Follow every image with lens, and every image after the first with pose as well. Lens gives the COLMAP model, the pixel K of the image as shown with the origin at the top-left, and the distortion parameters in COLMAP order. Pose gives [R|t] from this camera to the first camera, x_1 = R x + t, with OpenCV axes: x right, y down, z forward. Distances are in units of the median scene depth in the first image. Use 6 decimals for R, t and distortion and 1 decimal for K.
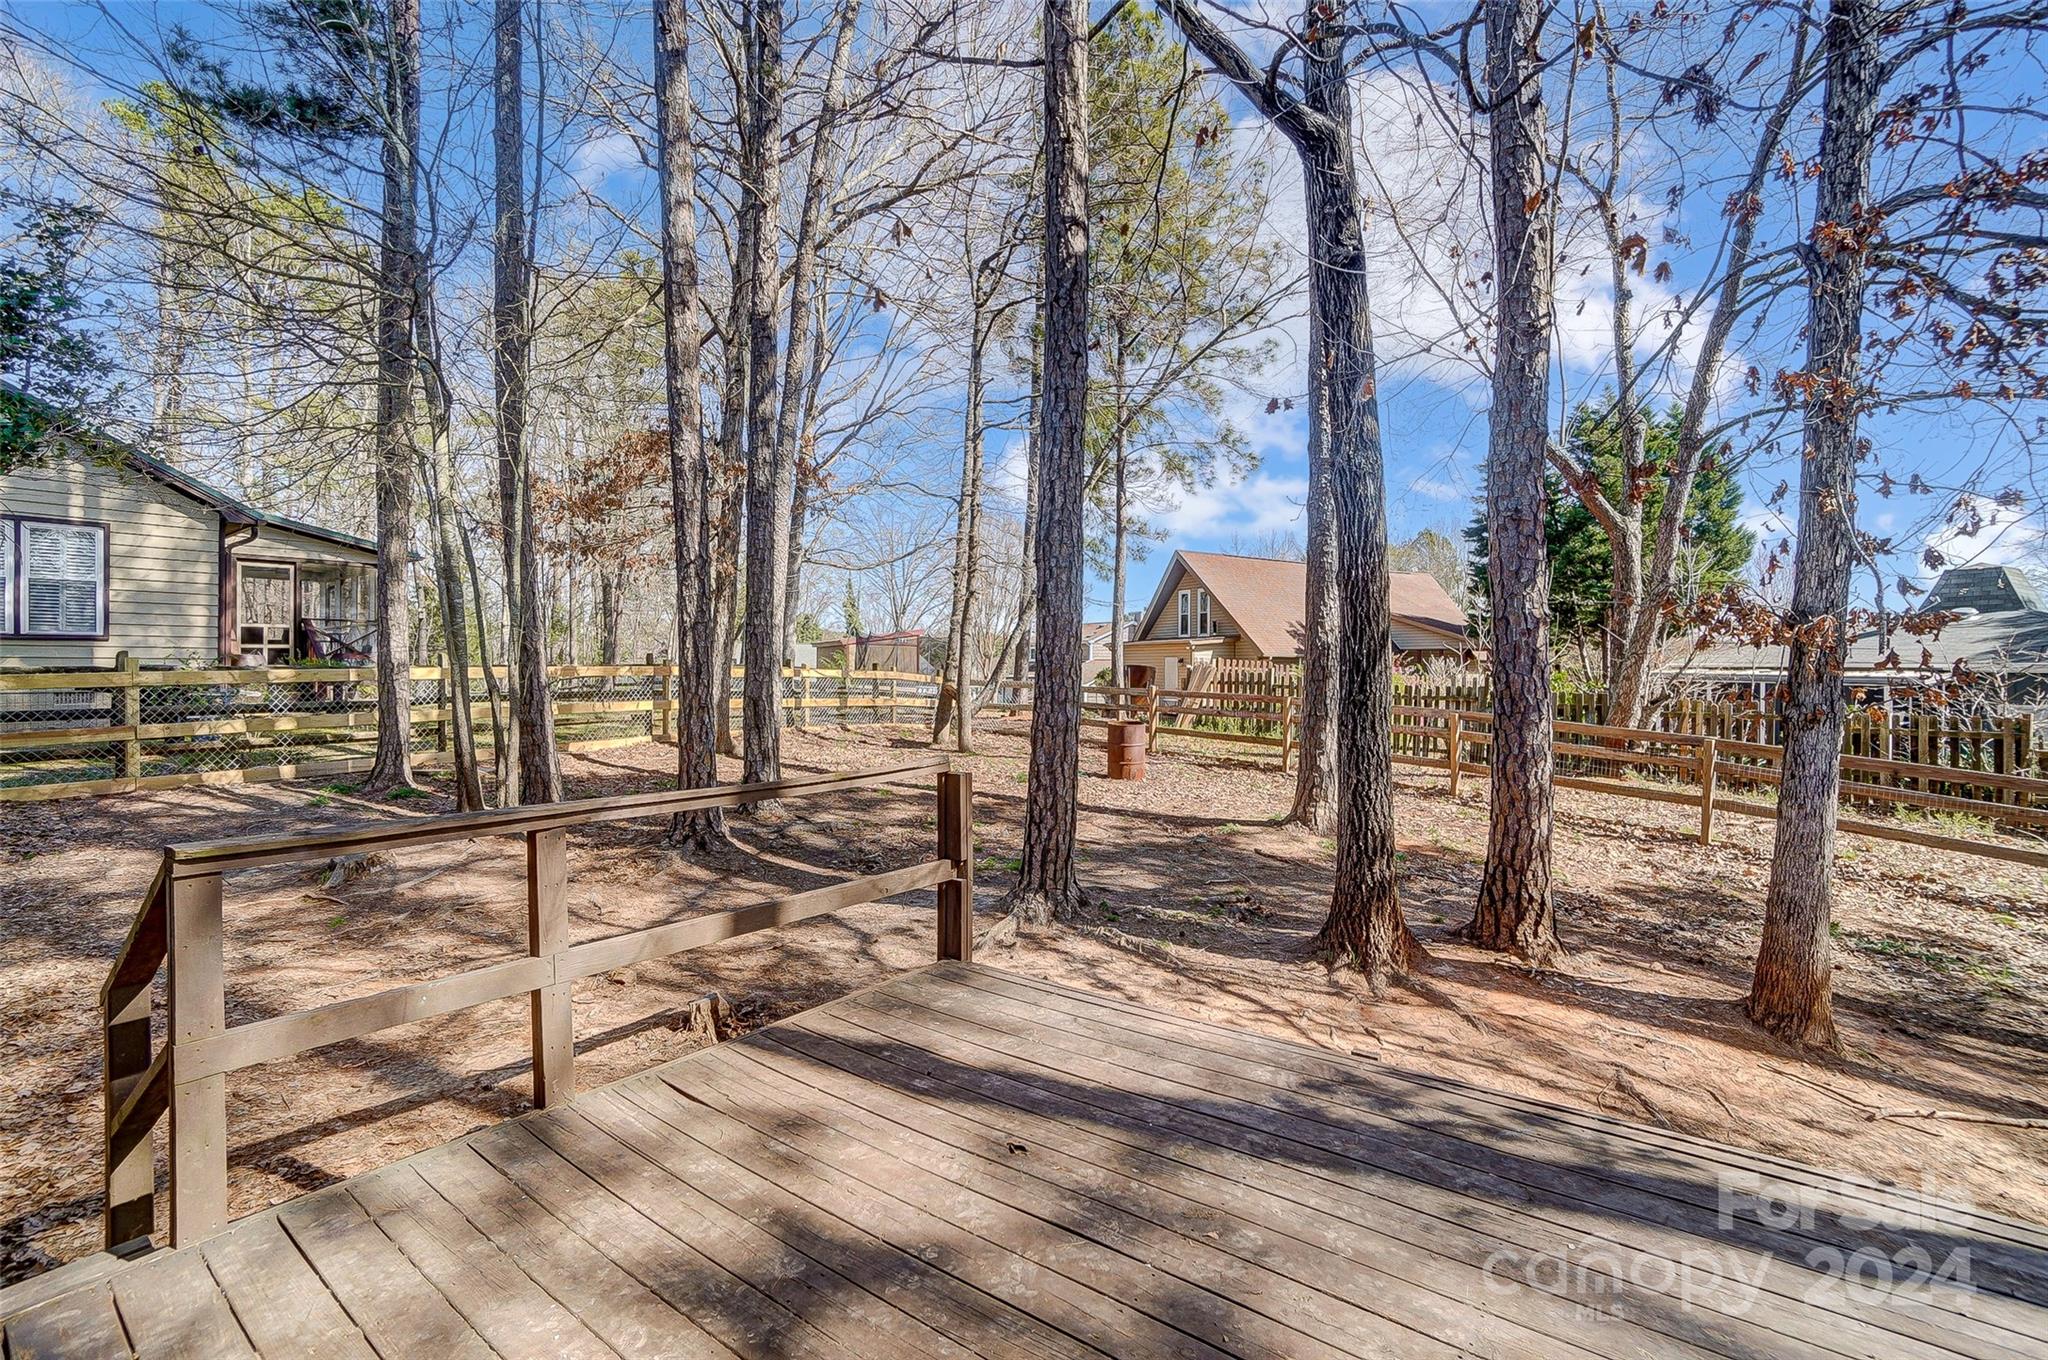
lens RADIAL K [[906.0, 0, 1024.0], [0, 906.0, 680.0], [0, 0, 1]] dist [-0.077349, 0.026436]
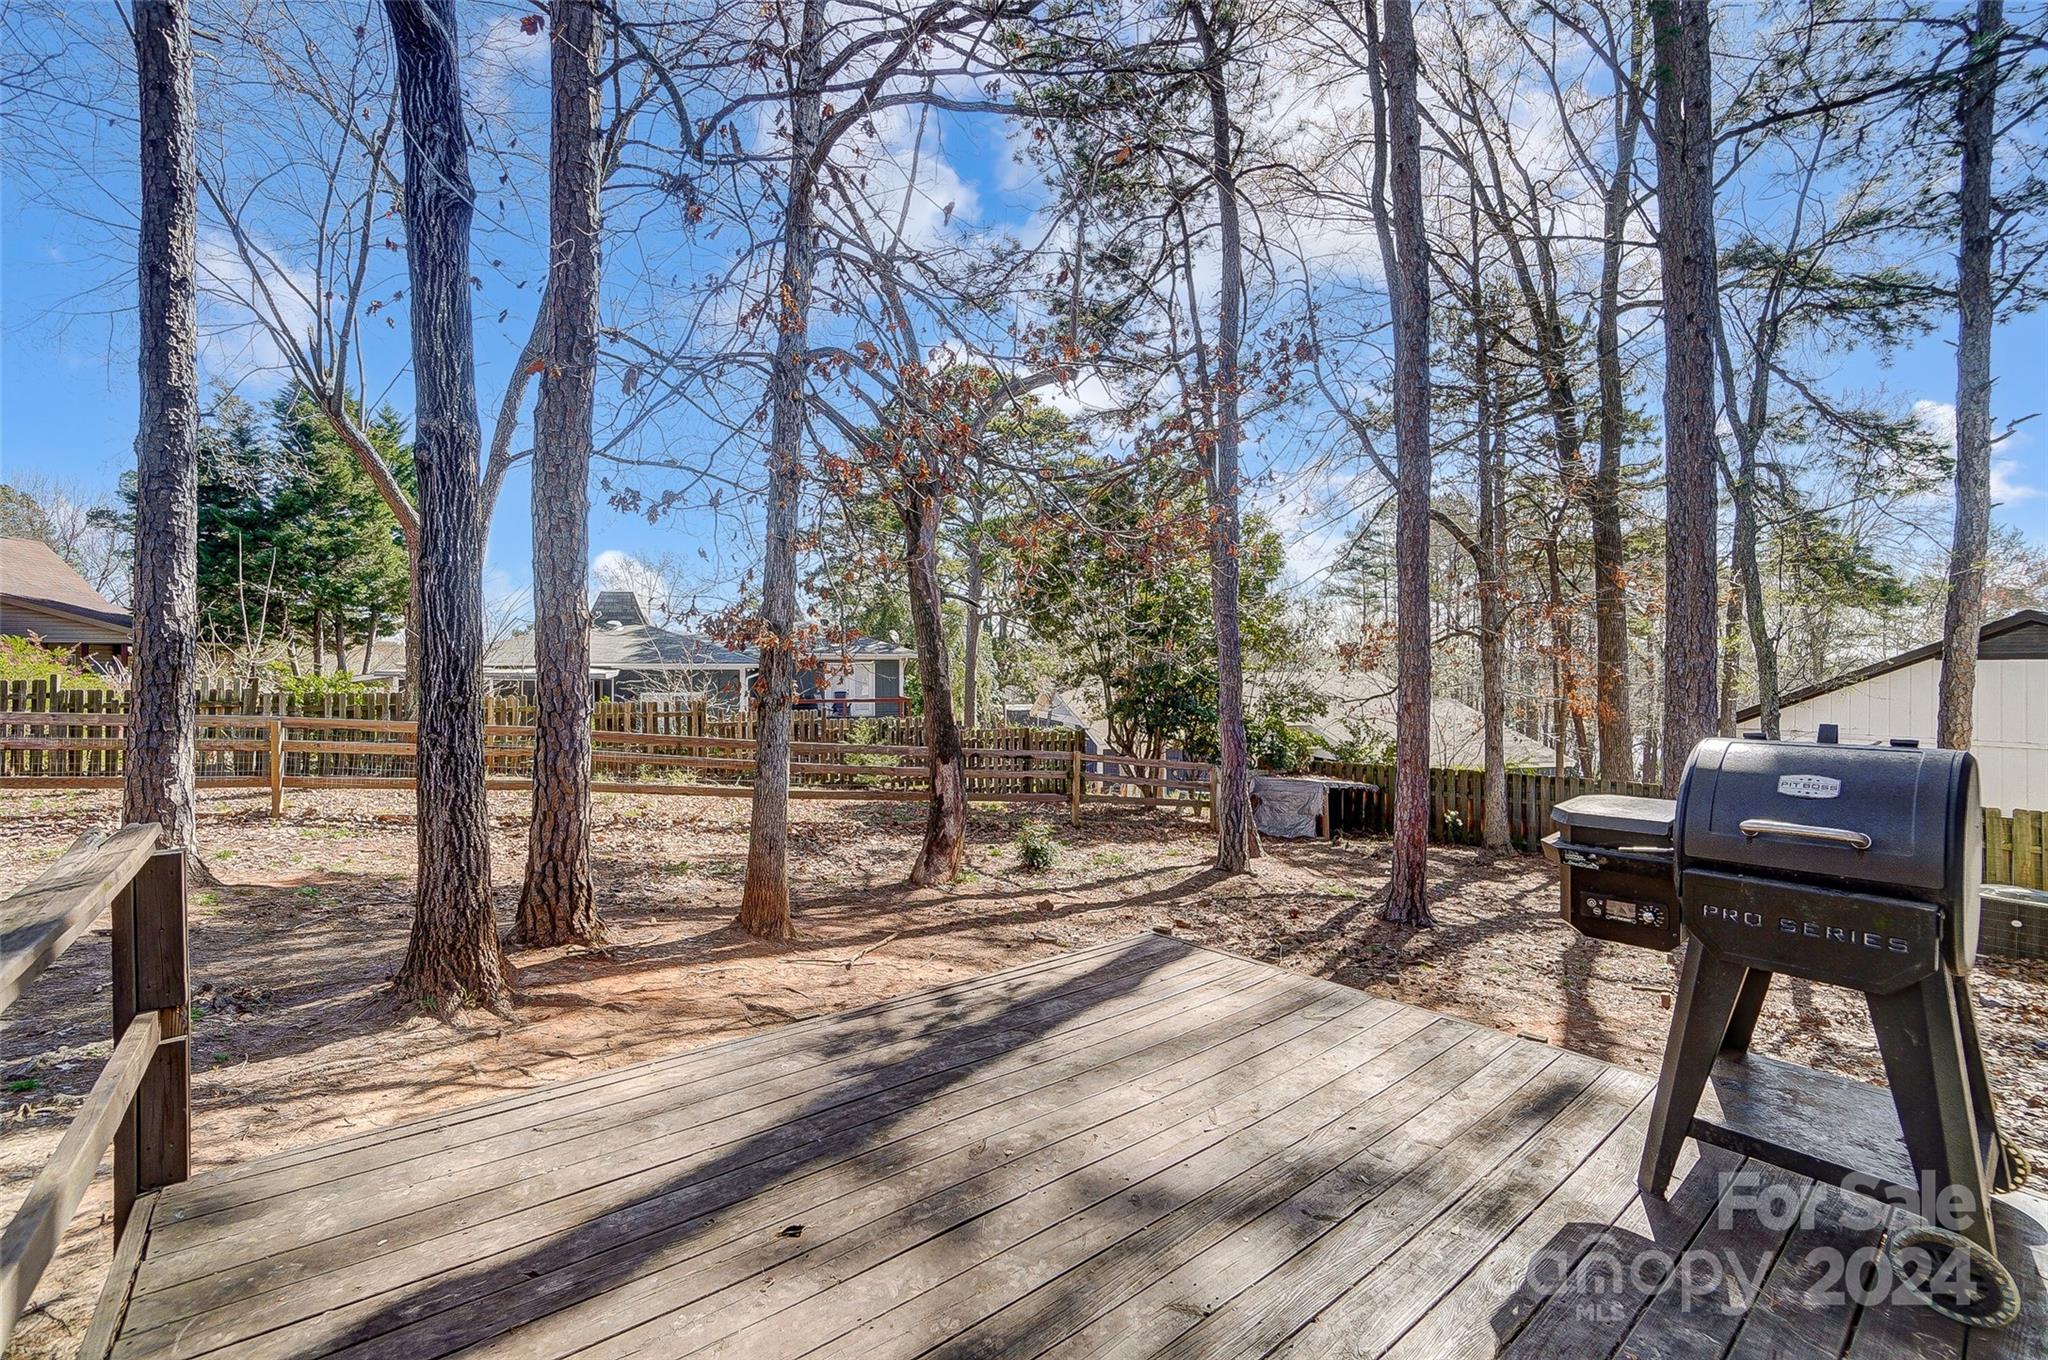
lens RADIAL K [[886.2, 0, 1031.7], [0, 886.2, 678.2], [0, 0, 1]] dist [-0.074518, 0.023621]
pose [[0.235572, -0.013283, 0.971766, -0.315244], [0.014091, 0.999848, 0.010251, -0.002162], [-0.971755, 0.011278, 0.235723, 0.251896]]
